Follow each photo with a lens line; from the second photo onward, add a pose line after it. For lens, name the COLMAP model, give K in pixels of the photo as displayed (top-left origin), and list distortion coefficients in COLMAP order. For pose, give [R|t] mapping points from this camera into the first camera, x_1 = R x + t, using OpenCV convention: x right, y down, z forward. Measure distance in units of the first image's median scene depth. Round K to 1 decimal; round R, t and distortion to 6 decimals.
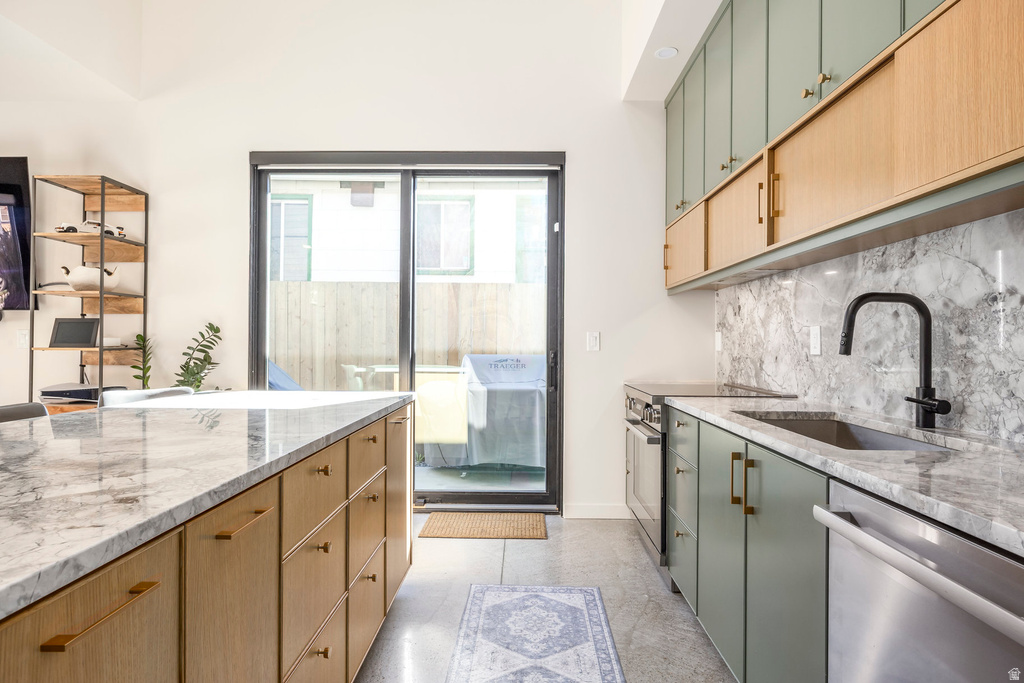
lens RADIAL K [[562.1, 0, 510.0], [0, 562.1, 337.2], [0, 0, 1]] dist [0.003111, 0.000570]
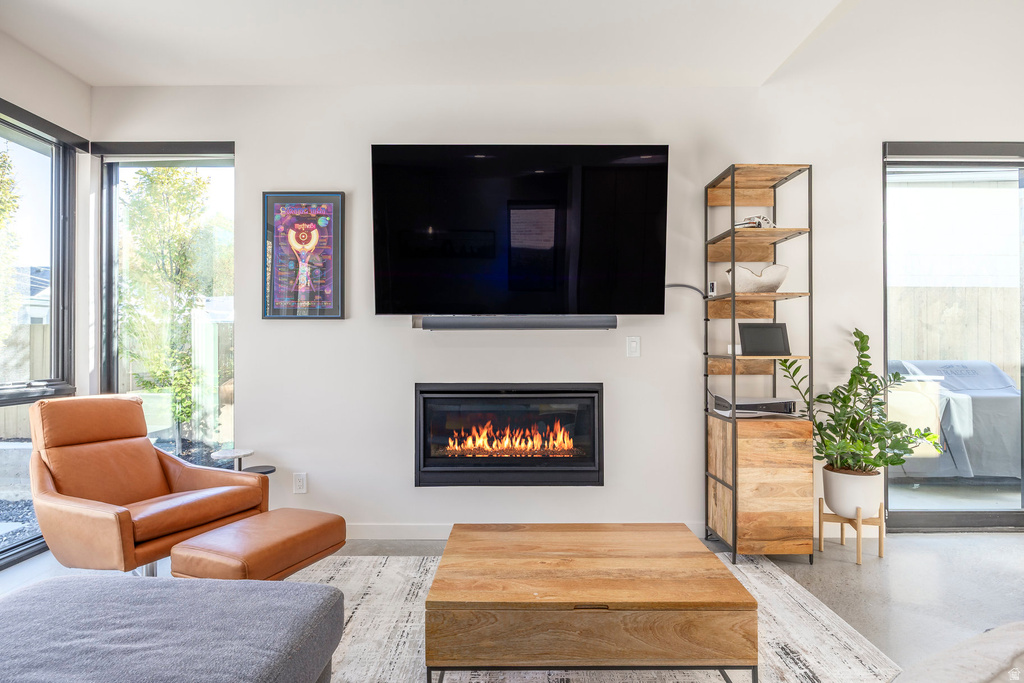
lens RADIAL K [[569.7, 0, 513.4], [0, 569.7, 347.7], [0, 0, 1]] dist [0.005757, 0.000322]
pose [[0.997894, -0.002023, 0.064827, -1.241784], [0.001182, 0.999915, 0.013002, -0.008003], [-0.064847, -0.012898, 0.997812, 0.114976]]
